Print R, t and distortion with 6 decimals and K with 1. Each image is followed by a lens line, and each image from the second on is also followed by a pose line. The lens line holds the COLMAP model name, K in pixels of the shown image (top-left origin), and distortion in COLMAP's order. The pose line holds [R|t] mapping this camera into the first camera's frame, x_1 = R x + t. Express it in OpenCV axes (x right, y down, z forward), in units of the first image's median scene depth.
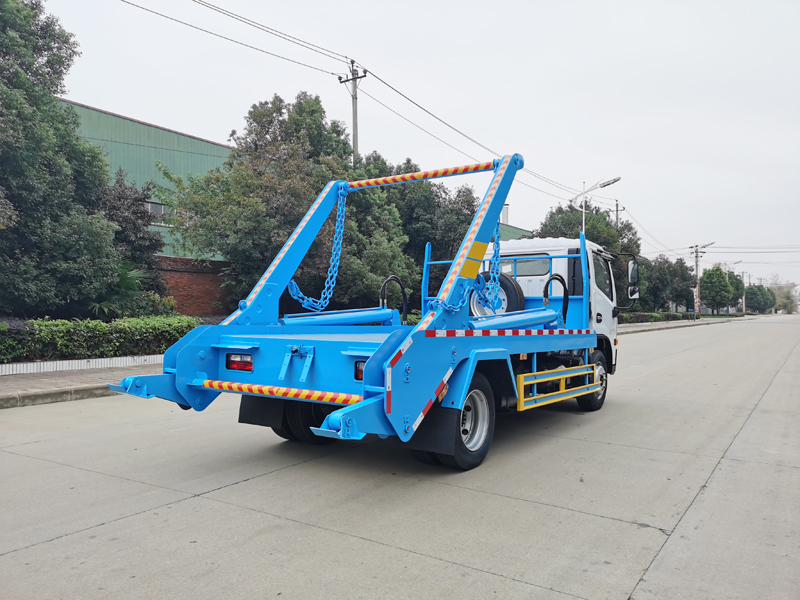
lens RADIAL K [[637.8, 0, 396.8], [0, 637.8, 300.4], [0, 0, 1]] dist [0.046878, -0.029392]
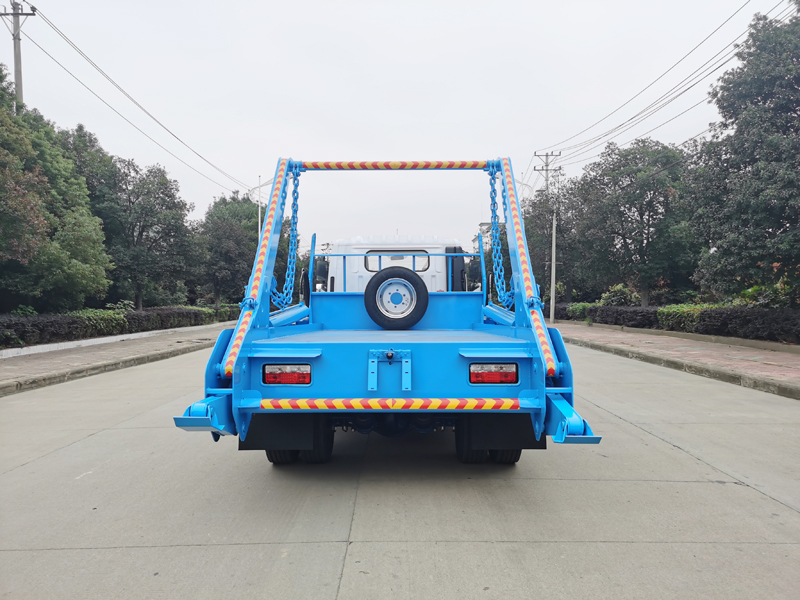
lens RADIAL K [[637.8, 0, 396.8], [0, 637.8, 300.4], [0, 0, 1]] dist [0.046878, -0.029392]
pose [[0.815228, -0.003938, 0.579127, -0.647506], [-0.003884, 0.999917, 0.012266, -0.007842], [-0.579127, -0.012249, 0.815145, 0.280031]]
